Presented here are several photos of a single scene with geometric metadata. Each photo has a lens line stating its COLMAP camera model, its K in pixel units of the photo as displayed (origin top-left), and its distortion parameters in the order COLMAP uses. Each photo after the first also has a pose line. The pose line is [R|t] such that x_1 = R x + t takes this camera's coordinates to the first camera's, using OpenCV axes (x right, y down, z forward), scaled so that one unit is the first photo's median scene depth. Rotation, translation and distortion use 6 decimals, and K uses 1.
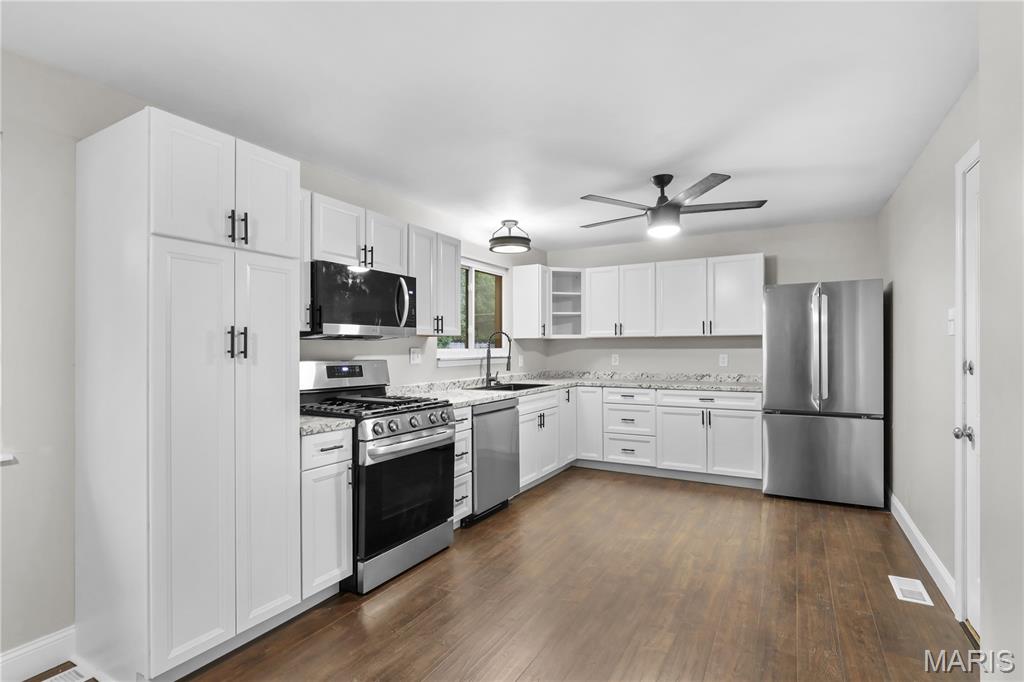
lens RADIAL K [[487.7, 0, 516.2], [0, 487.7, 342.2], [0, 0, 1]] dist [-0.009281, 0.001514]
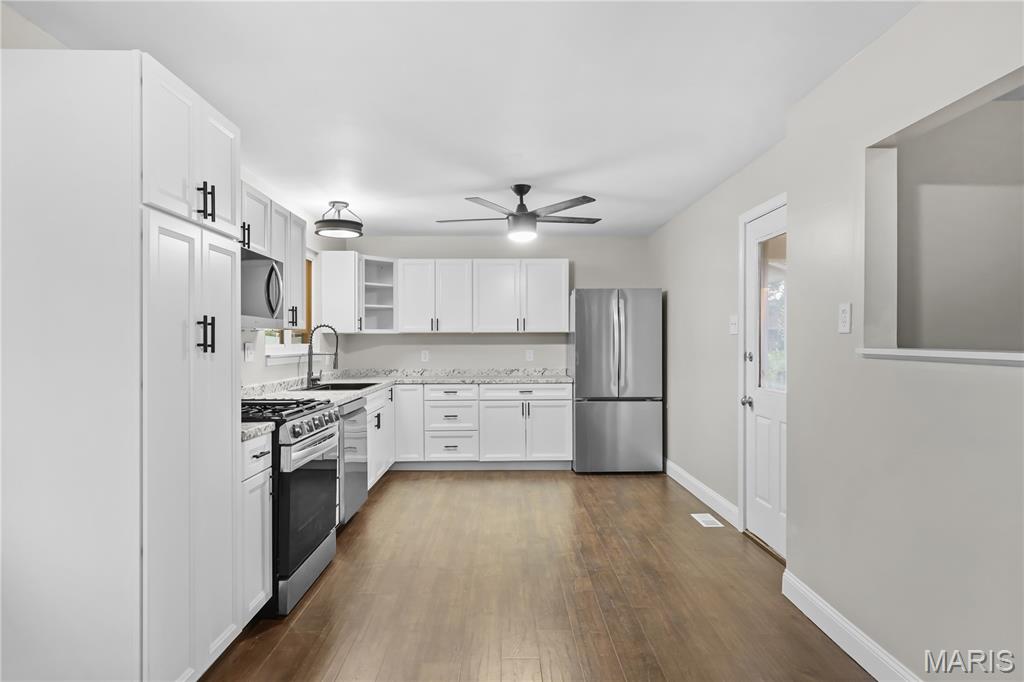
lens RADIAL K [[570.3, 0, 501.8], [0, 570.3, 335.9], [0, 0, 1]] dist [0.002497, -0.001319]
pose [[0.869733, 0.008837, 0.493444, -0.317284], [-0.006556, 0.999958, -0.006352, 0.003268], [-0.493479, 0.002289, 0.869754, -0.075459]]
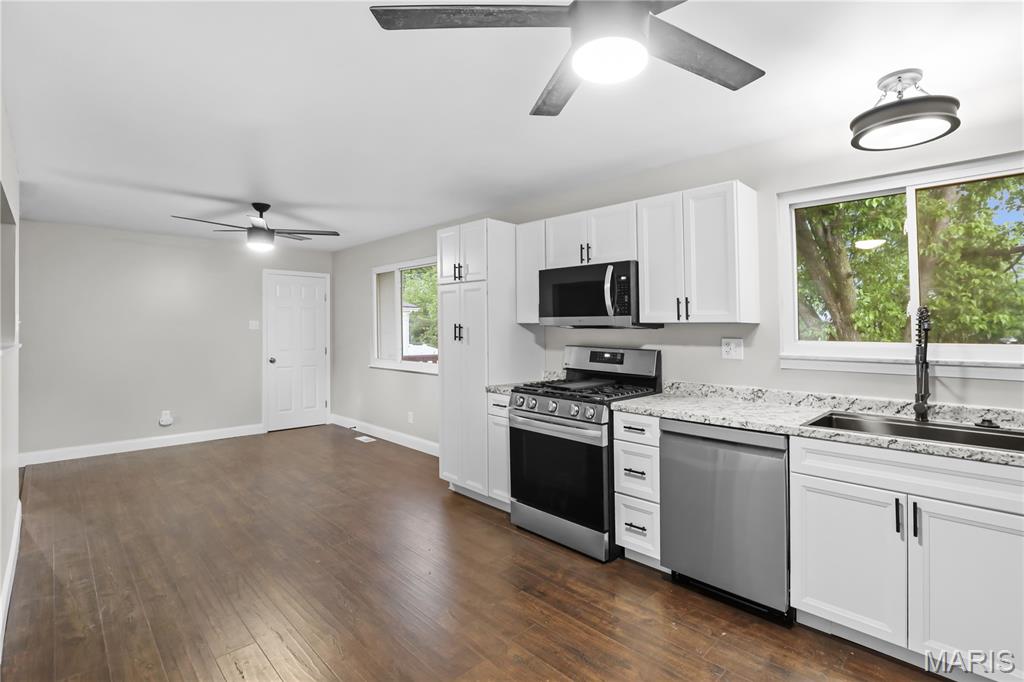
lens RADIAL K [[476.1, 0, 517.2], [0, 476.1, 328.6], [0, 0, 1]] dist [-0.026700, 0.005621]
pose [[-0.261084, 0.006826, -0.965292, 0.598087], [0.009730, 0.999943, 0.004440, -0.010047], [0.965267, -0.008233, -0.261135, 0.879429]]
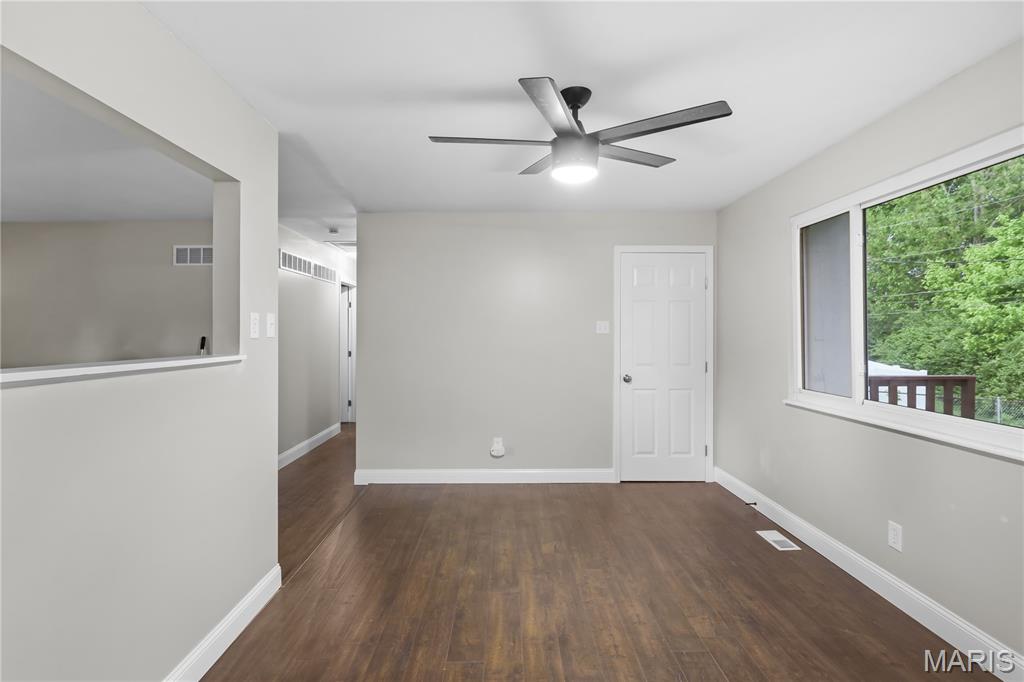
lens RADIAL K [[497.5, 0, 503.0], [0, 497.5, 343.2], [0, 0, 1]] dist [-0.023805, 0.002150]
pose [[-0.867070, 0.020005, -0.497784, 0.077317], [0.011712, 0.999736, 0.019778, -0.010812], [0.498048, 0.011319, -0.867076, 0.500367]]
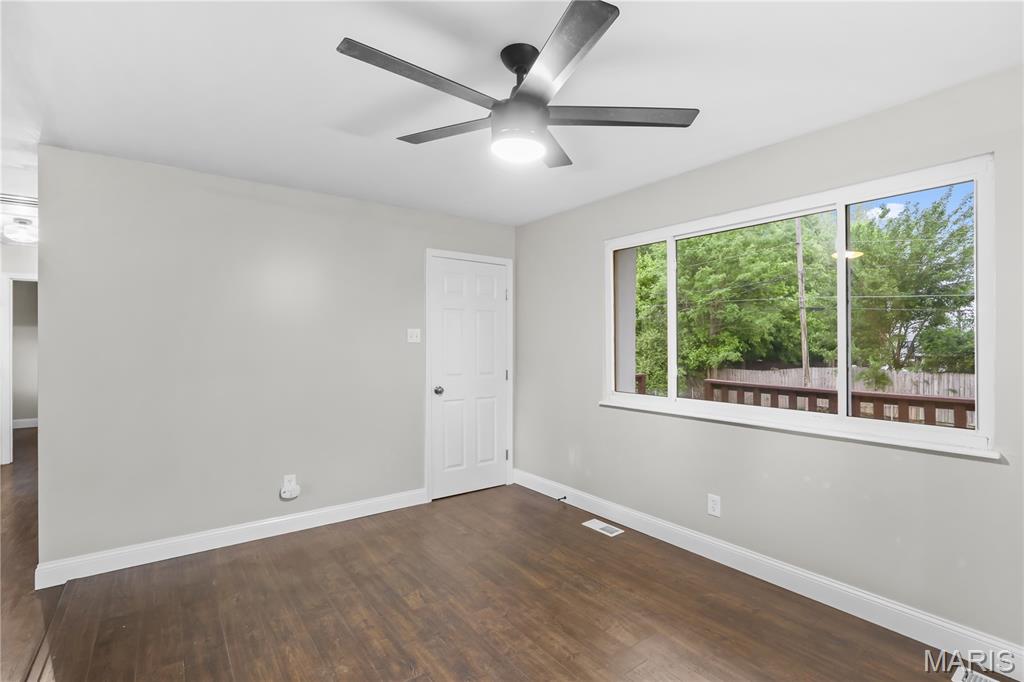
lens RADIAL K [[476.1, 0, 523.9], [0, 476.1, 350.1], [0, 0, 1]] dist [-0.026700, 0.005621]
pose [[-0.387834, 0.022847, -0.921446, 0.141667], [0.007827, 0.999738, 0.021493, -0.011673], [0.921696, 0.001124, -0.387911, 0.224211]]
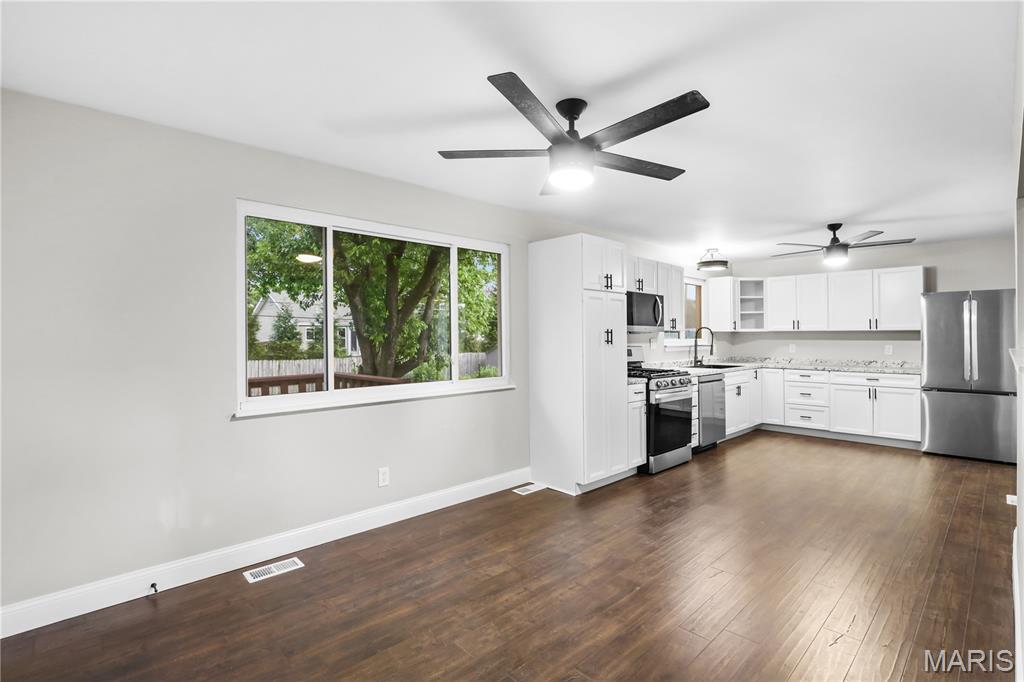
lens RADIAL K [[476.1, 0, 524.9], [0, 476.1, 322.0], [0, 0, 1]] dist [-0.026700, 0.005621]
pose [[0.960136, -0.001240, -0.279532, -0.178103], [-0.003732, 0.999844, -0.017257, -0.013212], [0.279510, 0.017612, 0.959981, -0.552251]]
